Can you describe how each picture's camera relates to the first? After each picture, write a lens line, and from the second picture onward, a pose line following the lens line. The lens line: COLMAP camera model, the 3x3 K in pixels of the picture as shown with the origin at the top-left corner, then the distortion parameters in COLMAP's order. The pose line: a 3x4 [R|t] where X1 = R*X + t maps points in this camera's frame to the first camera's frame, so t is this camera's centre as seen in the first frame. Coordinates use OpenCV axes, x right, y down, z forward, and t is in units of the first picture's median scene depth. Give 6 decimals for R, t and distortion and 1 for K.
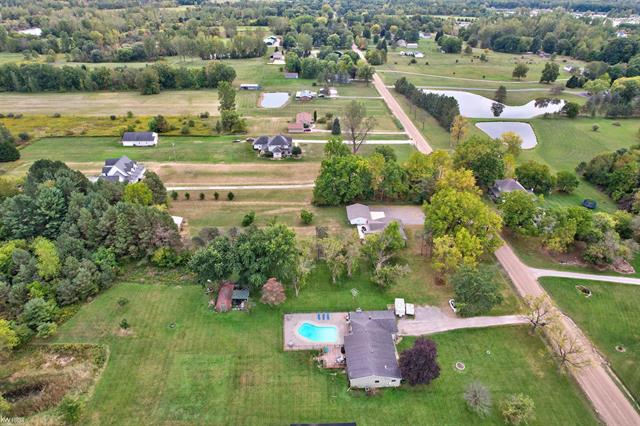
lens RADIAL K [[409.3, 0, 320.0], [0, 409.3, 213.0], [0, 0, 1]] dist [-0.086373, 0.075108]
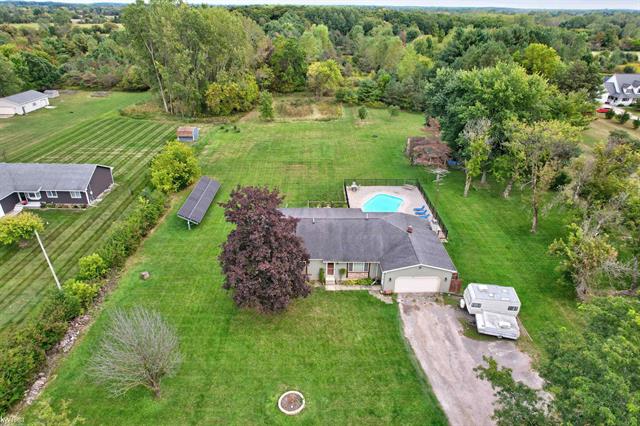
lens RADIAL K [[409.3, 0, 320.0], [0, 409.3, 213.0], [0, 0, 1]] dist [-0.086373, 0.075108]
pose [[-0.043645, 0.444185, -0.894872, 0.309786], [-0.513328, 0.758471, 0.401517, 0.066004], [0.857082, 0.476887, 0.194909, 0.480151]]
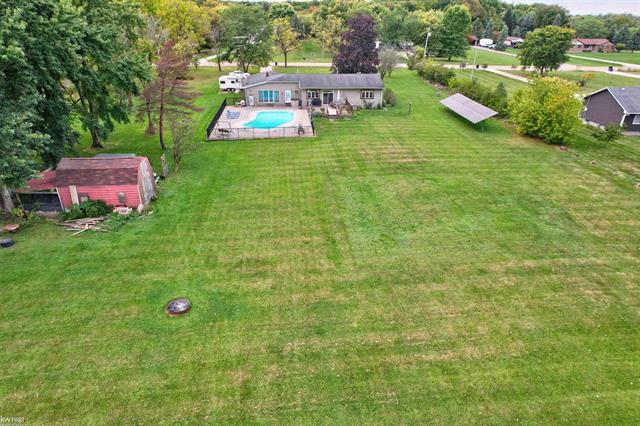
lens RADIAL K [[409.3, 0, 320.0], [0, 409.3, 213.0], [0, 0, 1]] dist [-0.086373, 0.075108]
pose [[-0.037492, -0.456932, 0.888711, -0.312386], [0.495659, 0.763723, 0.413580, 0.118618], [-0.867707, 0.456004, 0.197849, 0.529600]]
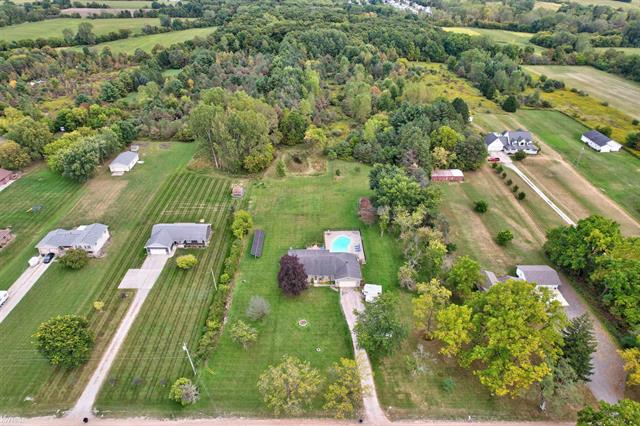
lens RADIAL K [[409.3, 0, 320.0], [0, 409.3, 213.0], [0, 0, 1]] dist [-0.086373, 0.075108]
pose [[-0.032681, 0.511325, -0.858766, 0.617545], [-0.508746, 0.731072, 0.454655, -0.194663], [0.860296, 0.451752, 0.236242, 0.351733]]
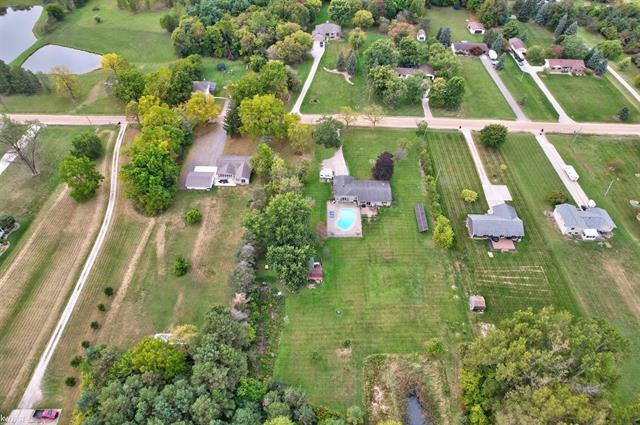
lens RADIAL K [[409.3, 0, 320.0], [0, 409.3, 212.5], [0, 0, 1]] dist [-0.086373, 0.075108]
pose [[0.052220, -0.727156, 0.684483, -0.570642], [0.488652, 0.616362, 0.617509, -0.378483], [-0.870915, 0.302228, 0.387512, 0.309186]]
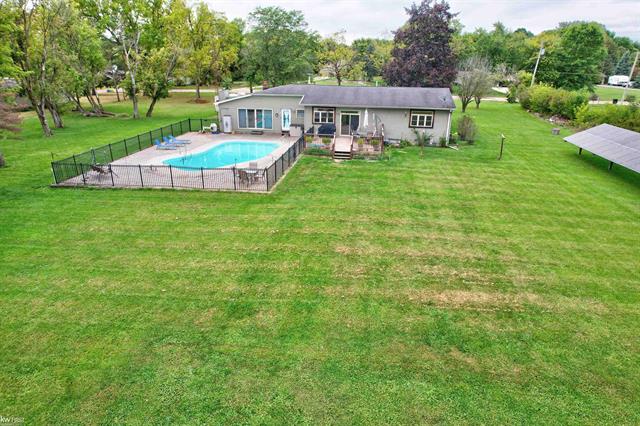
lens RADIAL K [[409.3, 0, 320.0], [0, 409.3, 213.0], [0, 0, 1]] dist [-0.086373, 0.075108]
pose [[0.192594, -0.350392, 0.916588, -0.159229], [0.488996, 0.844104, 0.219935, 0.175913], [-0.850759, 0.405850, 0.333909, 0.511944]]
